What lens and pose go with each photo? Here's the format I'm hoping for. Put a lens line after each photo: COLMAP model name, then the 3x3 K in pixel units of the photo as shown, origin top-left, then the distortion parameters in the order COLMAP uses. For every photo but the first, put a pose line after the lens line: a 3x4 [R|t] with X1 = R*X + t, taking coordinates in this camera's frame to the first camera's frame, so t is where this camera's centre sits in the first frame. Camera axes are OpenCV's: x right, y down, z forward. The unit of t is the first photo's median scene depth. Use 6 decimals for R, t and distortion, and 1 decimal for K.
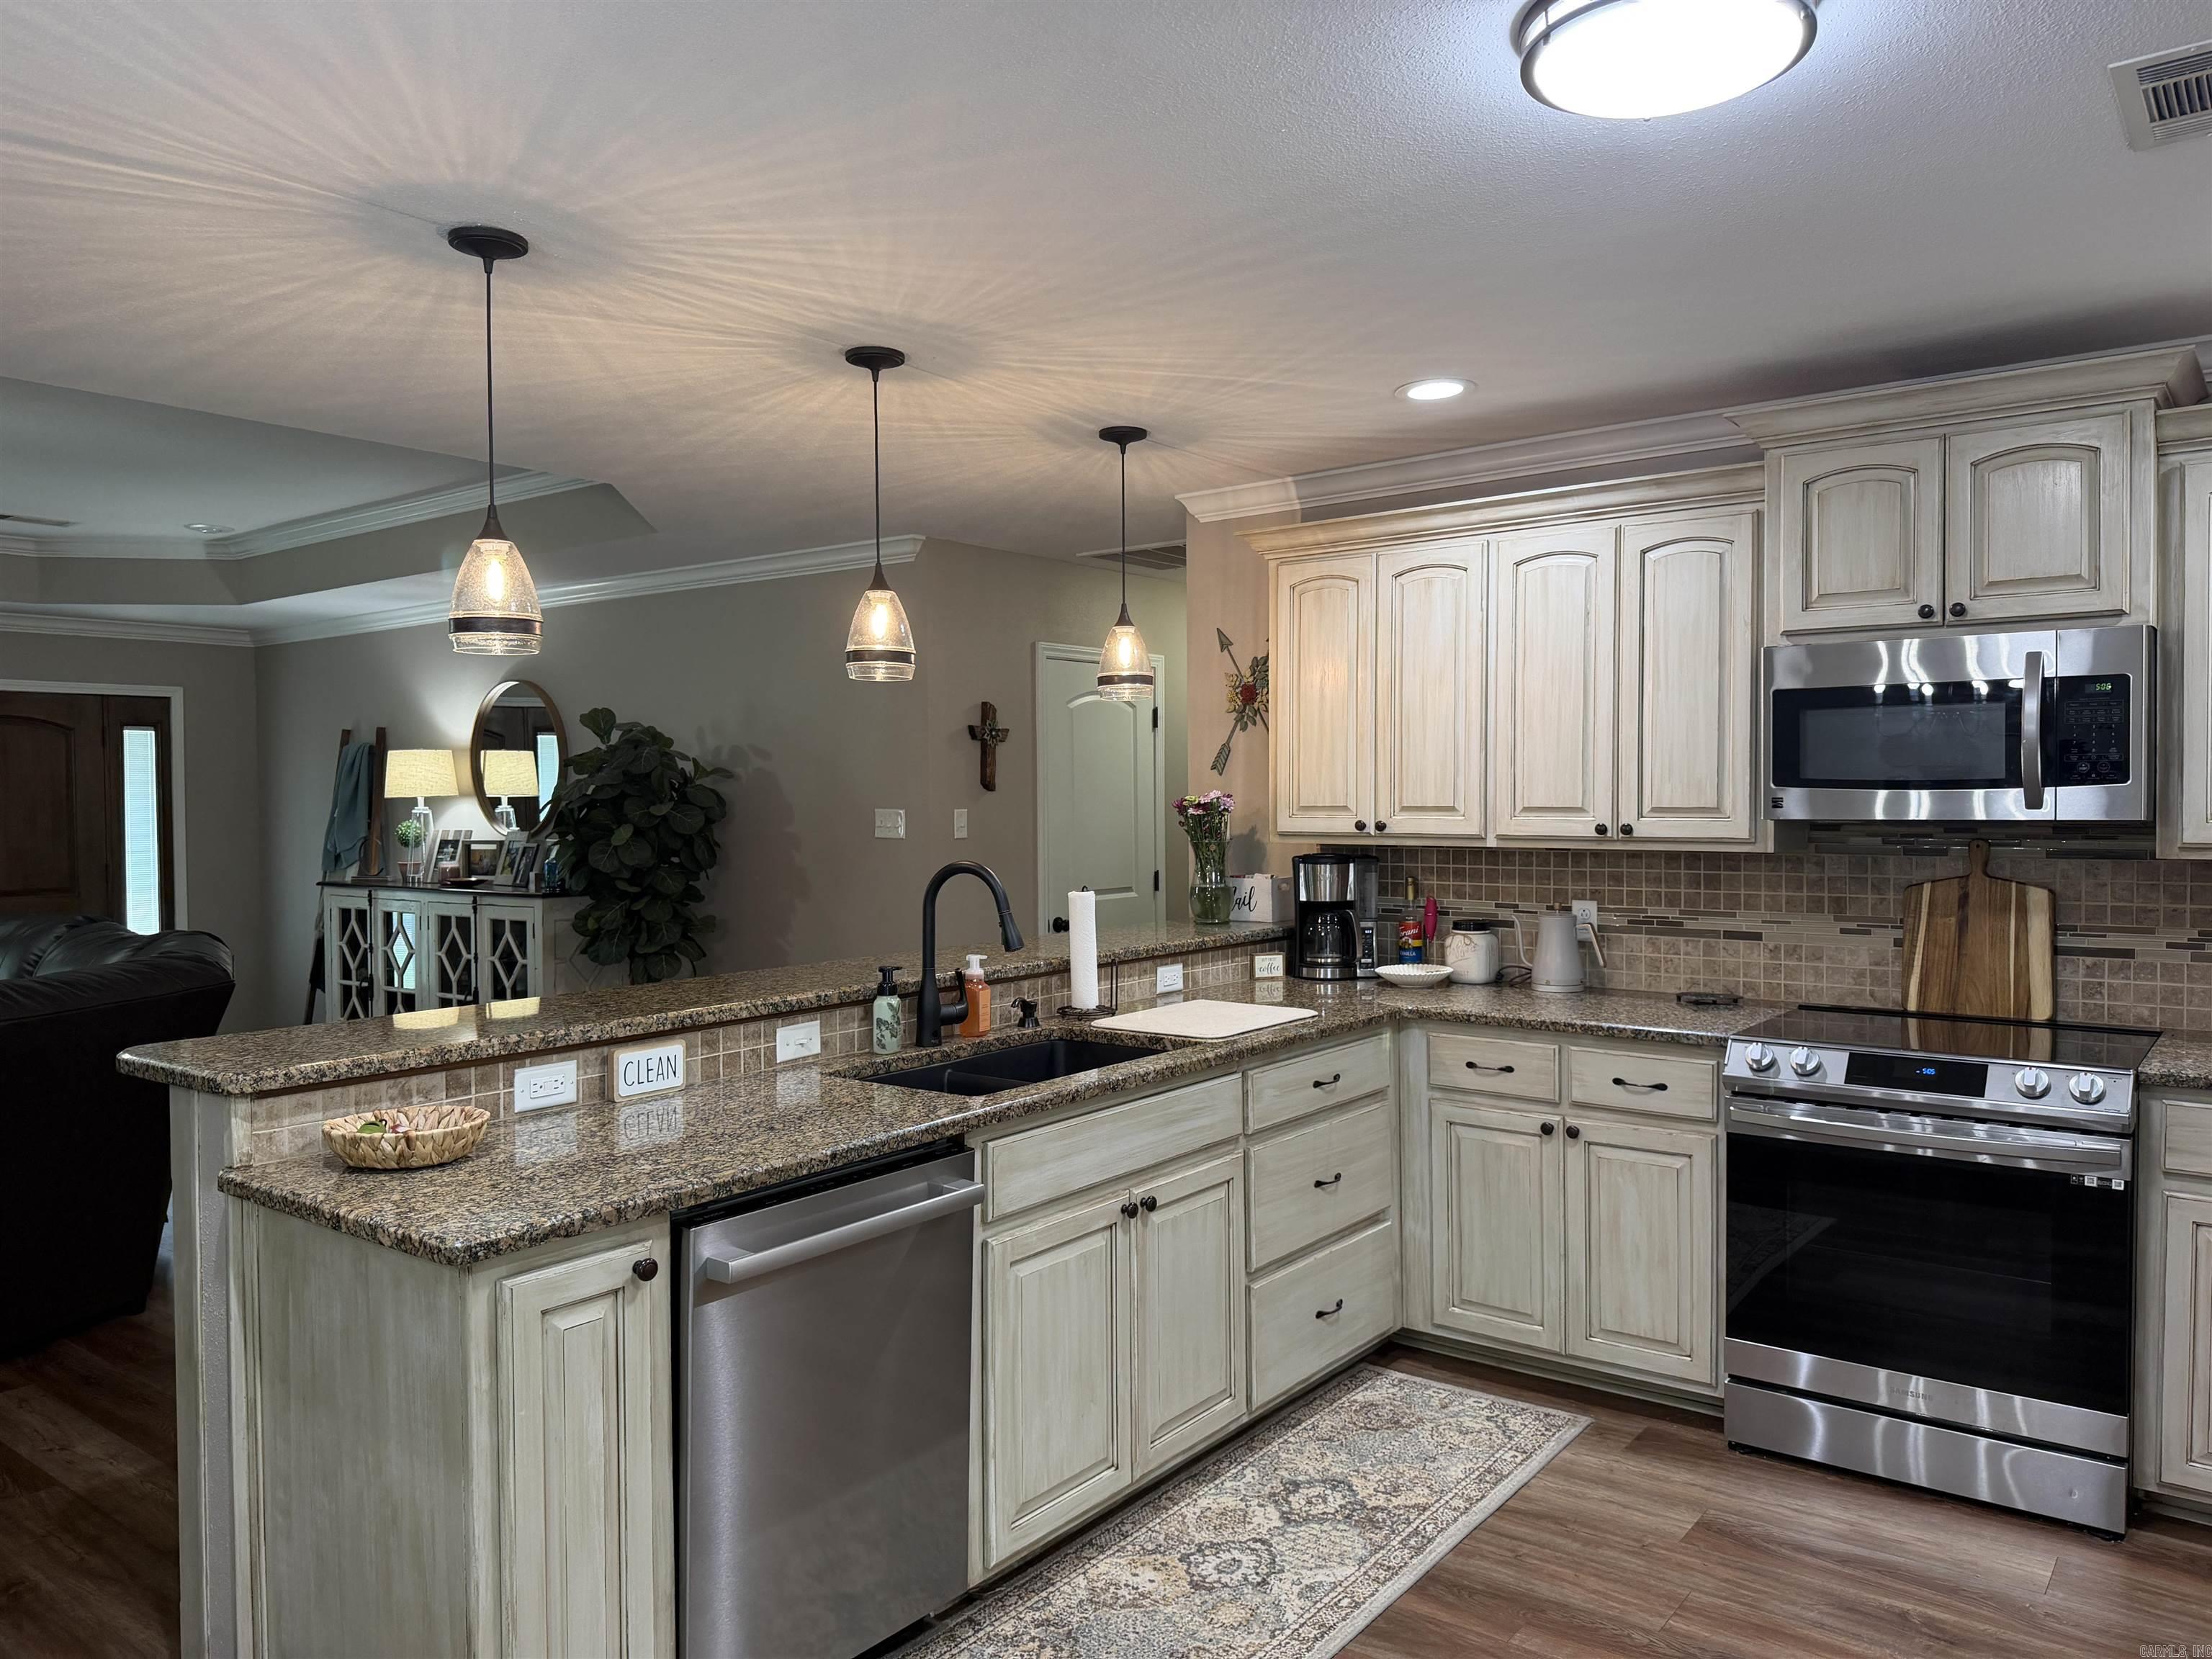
lens RADIAL K [[1545.6, 0, 1106.0], [0, 1545.6, 829.5], [0, 0, 1]] dist [0.060789, -0.094649]
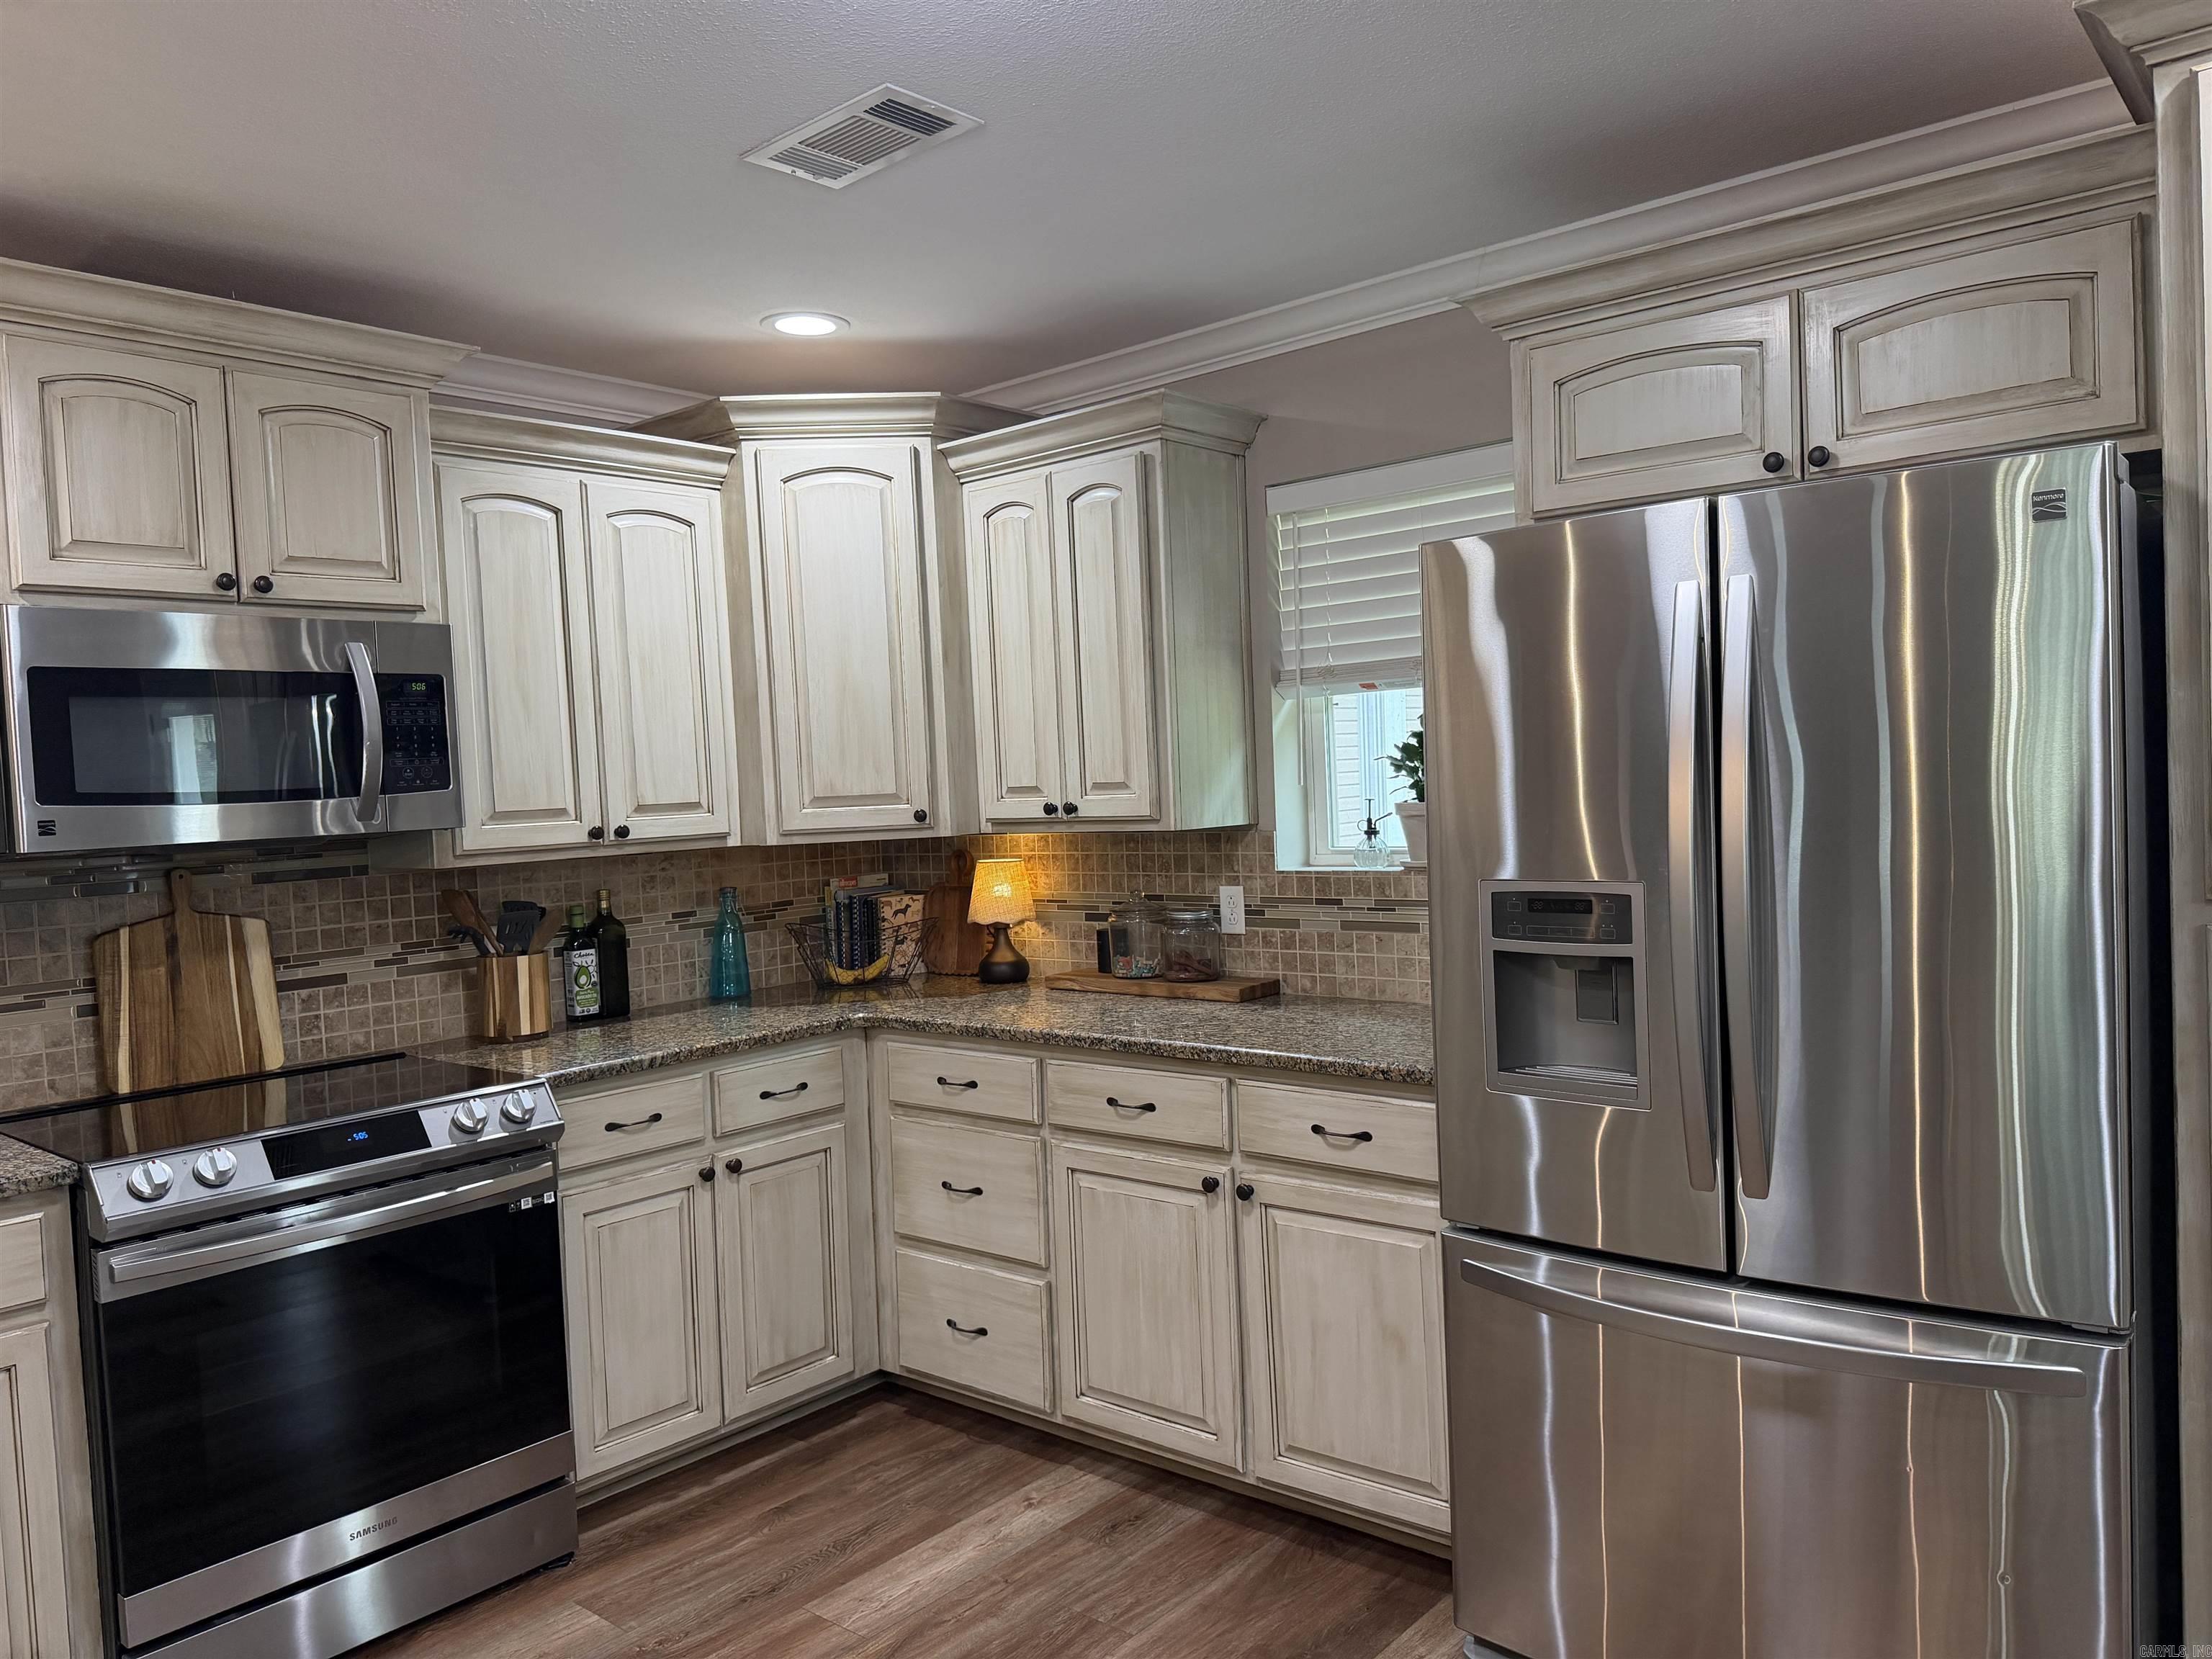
lens RADIAL K [[1556.9, 0, 1115.2], [0, 1556.9, 842.8], [0, 0, 1]] dist [0.116483, -0.176606]
pose [[0.035411, -0.037916, 0.998653, -0.254683], [0.067218, 0.997108, 0.035474, -0.003451], [-0.997110, 0.065871, 0.037857, 0.476065]]
